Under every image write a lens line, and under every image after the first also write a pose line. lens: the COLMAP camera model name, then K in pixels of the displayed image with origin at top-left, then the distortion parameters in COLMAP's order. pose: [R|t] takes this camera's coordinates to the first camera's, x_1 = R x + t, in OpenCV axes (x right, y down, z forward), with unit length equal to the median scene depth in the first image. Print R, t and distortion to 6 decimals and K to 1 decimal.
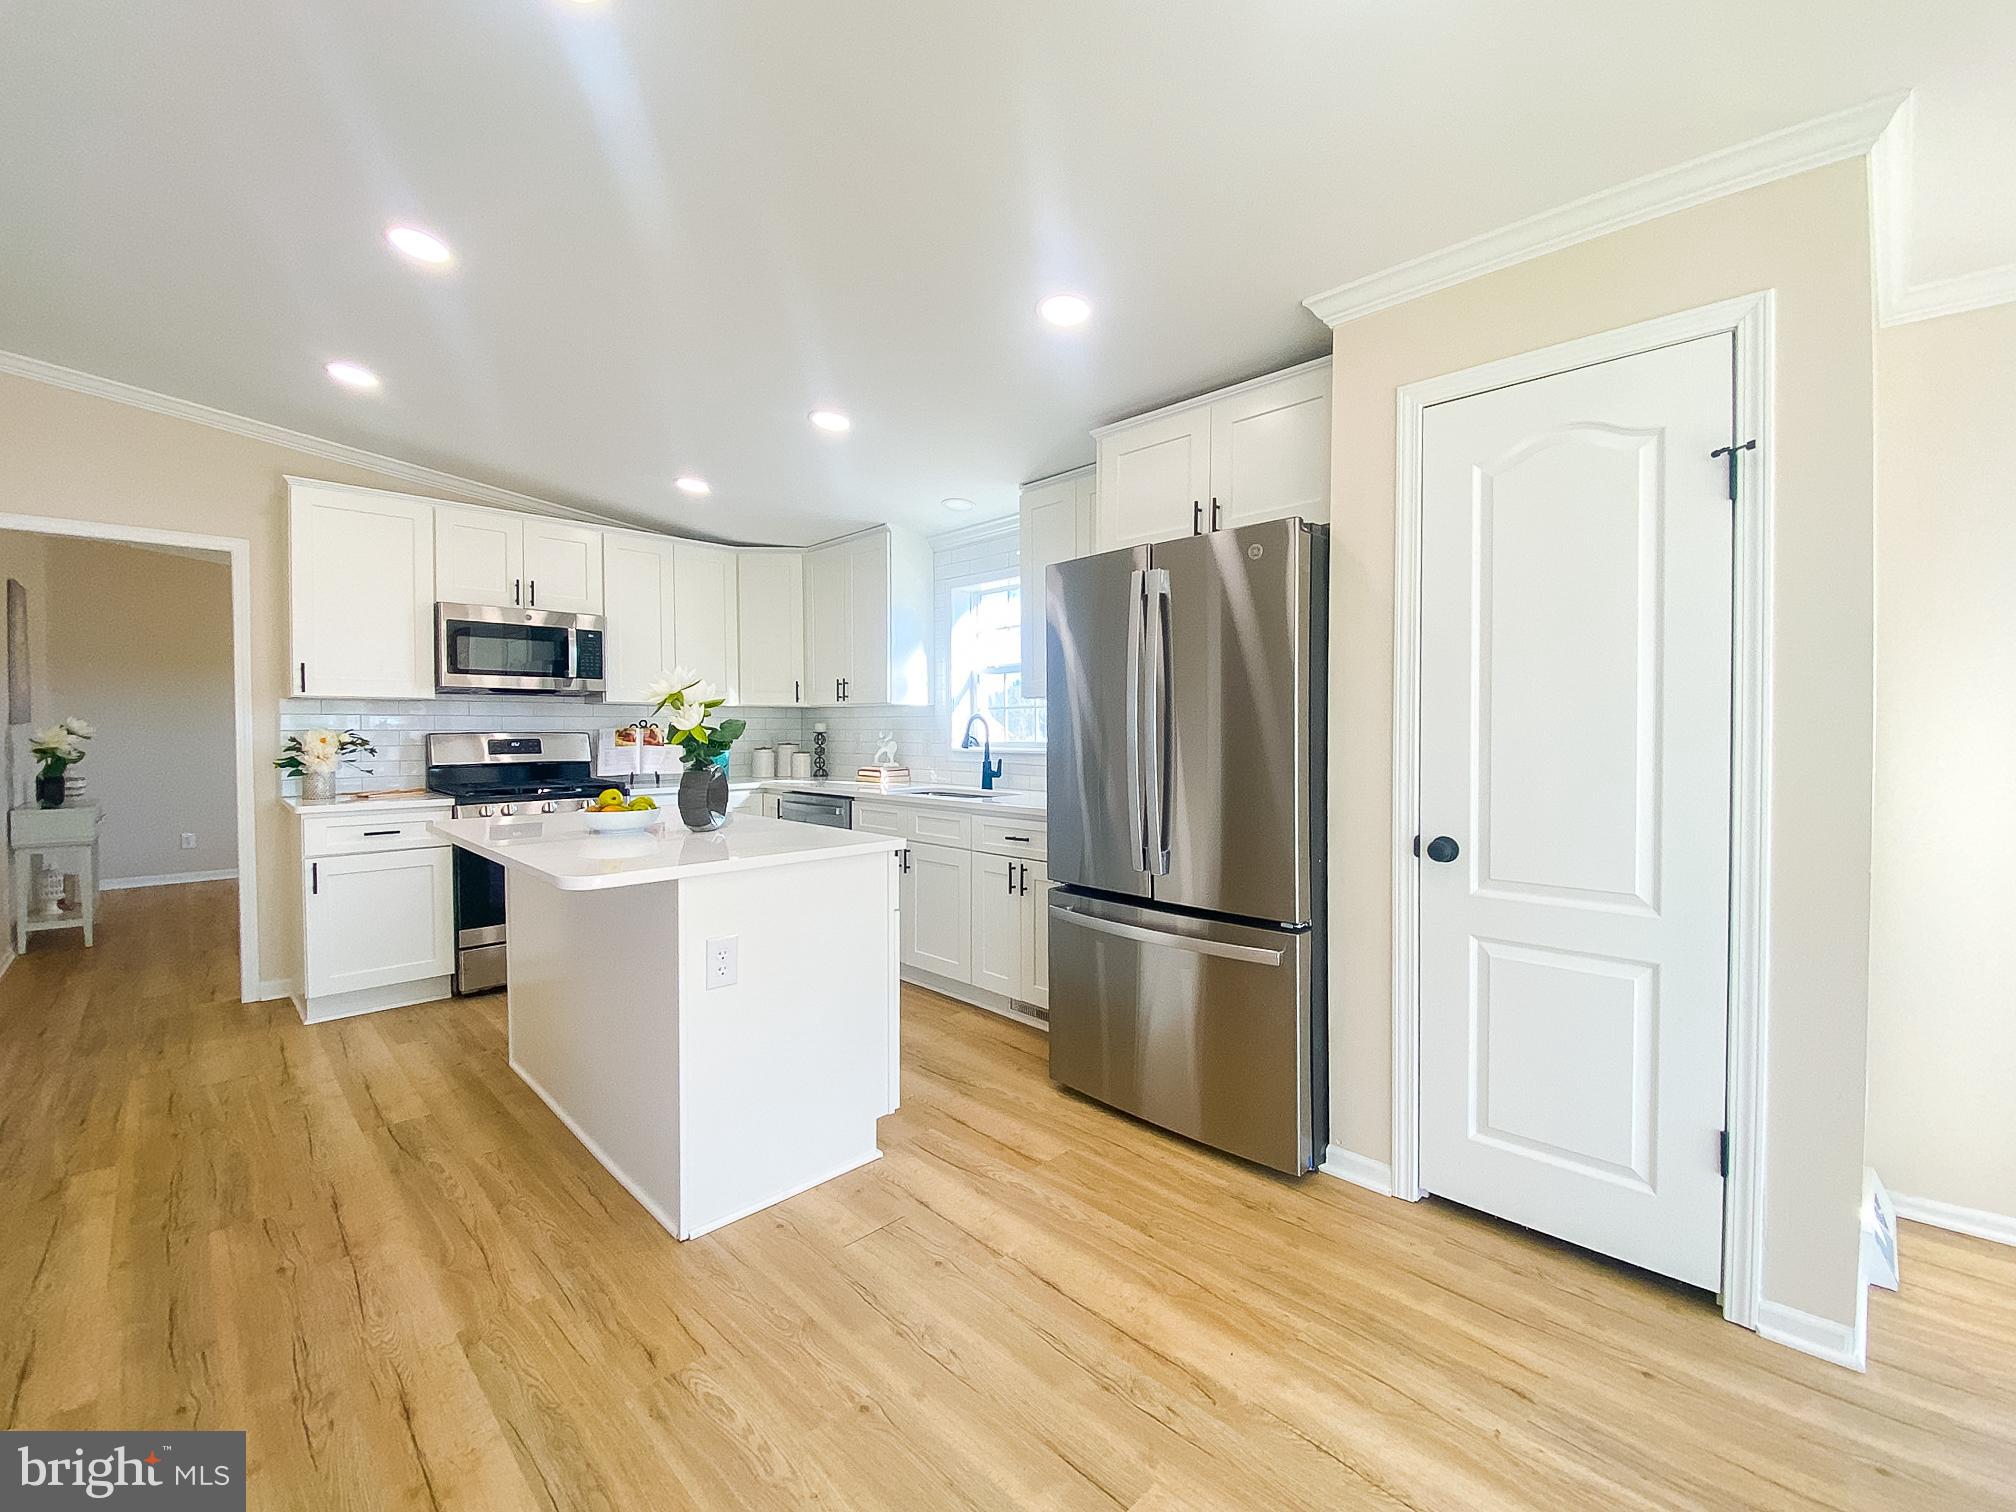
lens RADIAL K [[836.7, 0, 1014.7], [0, 836.7, 756.9], [0, 0, 1]] dist [0.021669, -0.021146]
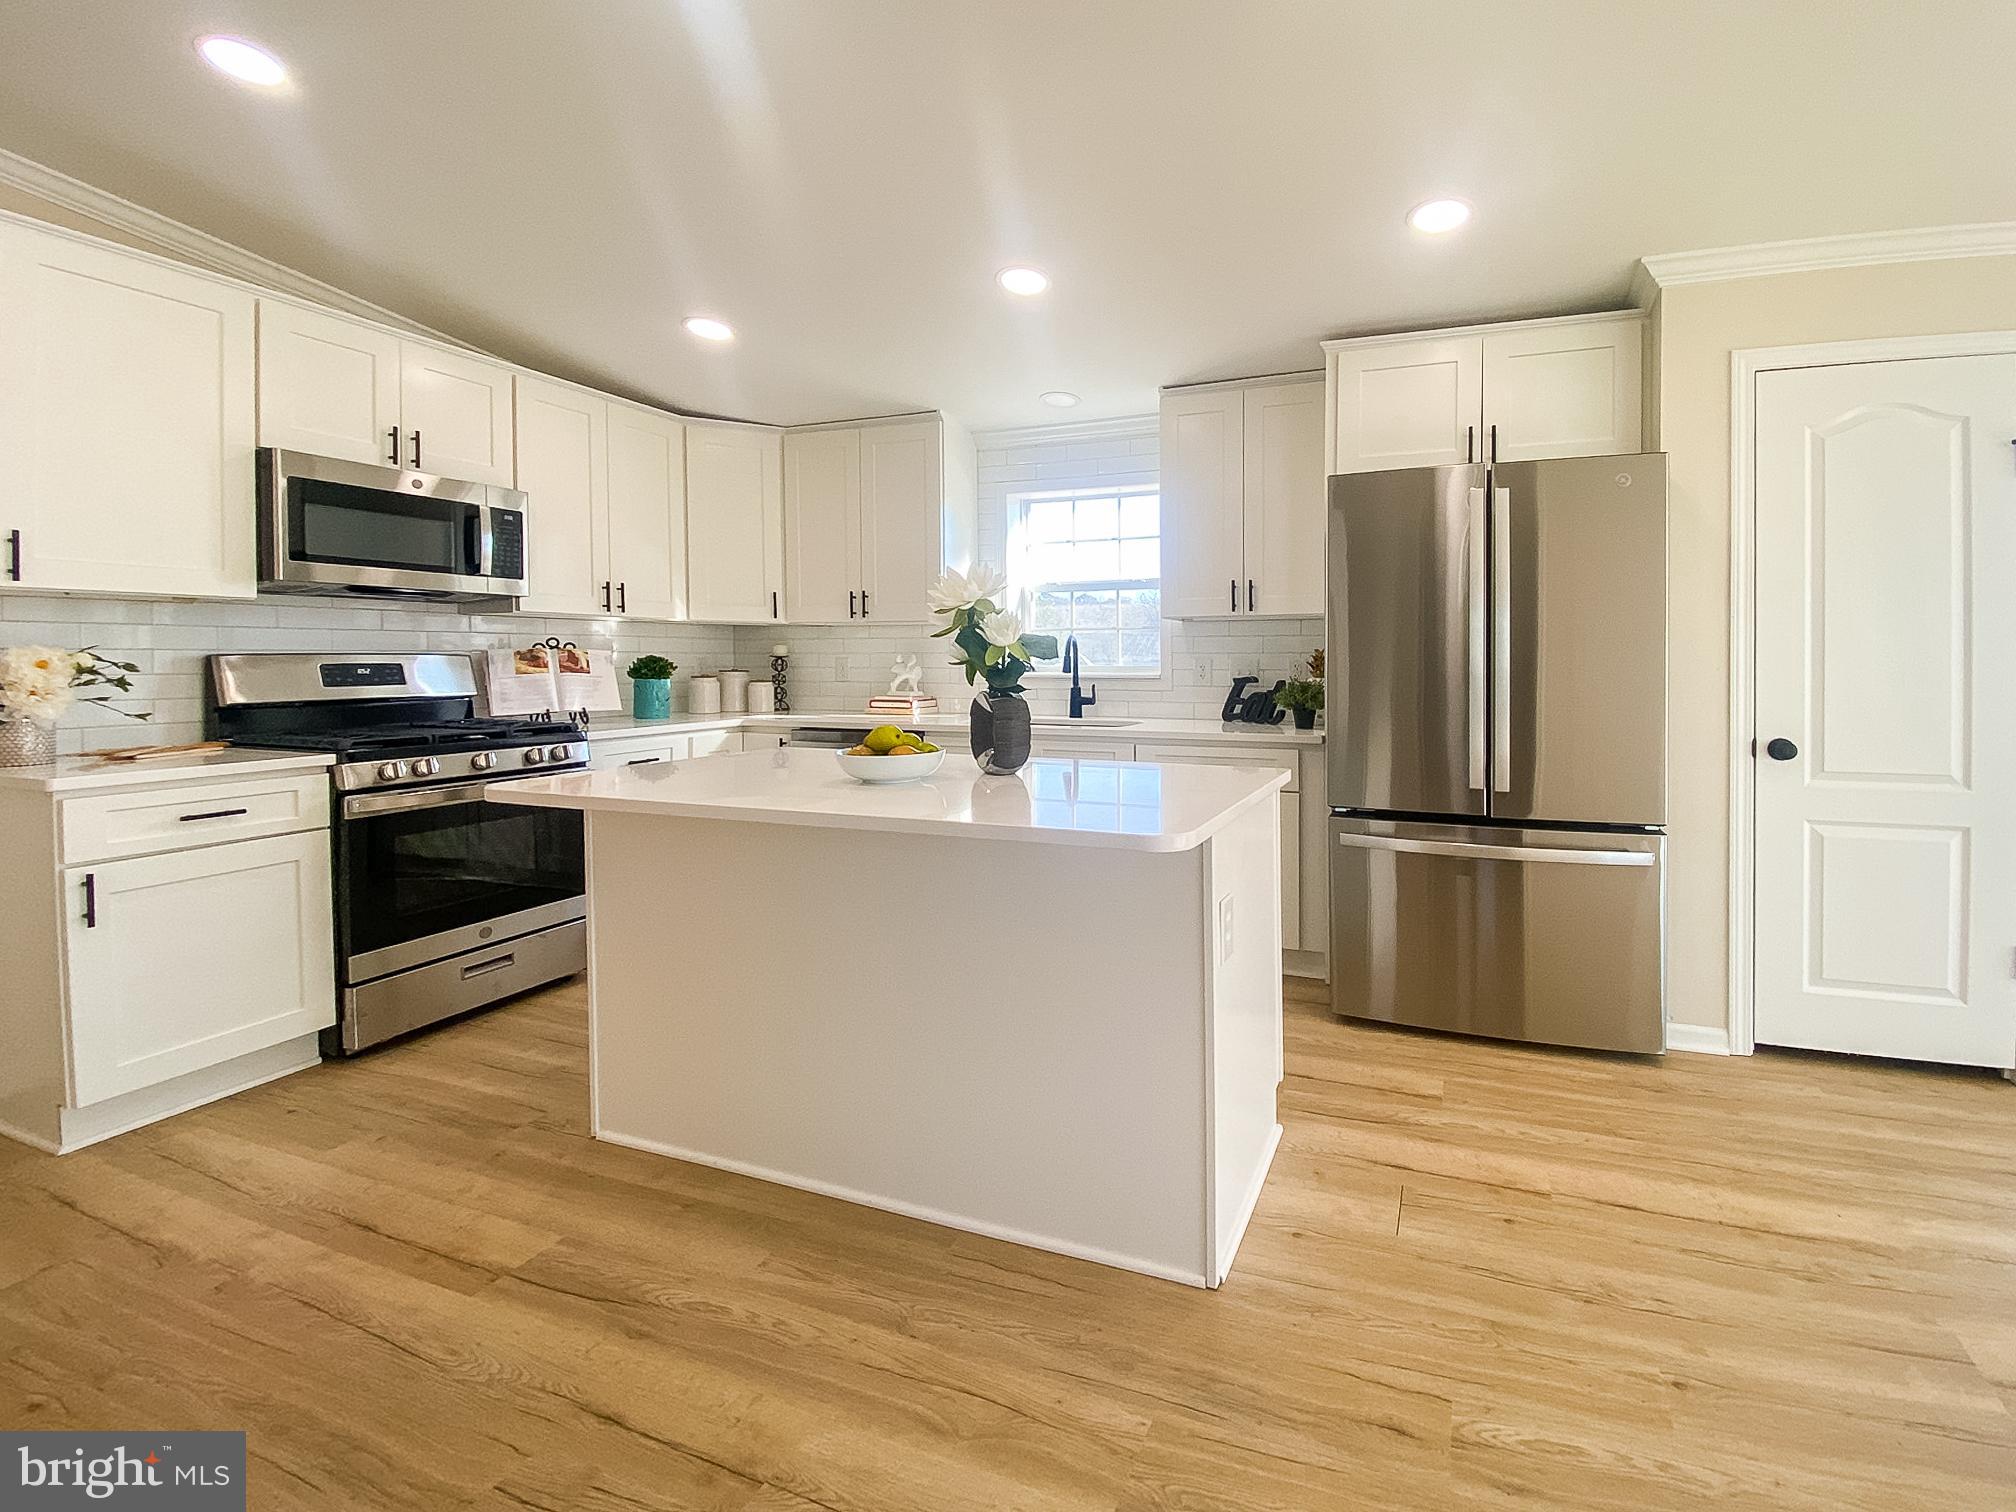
lens RADIAL K [[858.2, 0, 1010.1], [0, 858.2, 687.8], [0, 0, 1]] dist [0.000681, -0.005832]
pose [[0.904651, -0.010870, 0.426015, -0.498591], [0.012158, 0.999926, -0.000304, 0.005570], [-0.425980, 0.005454, 0.904716, 0.193909]]
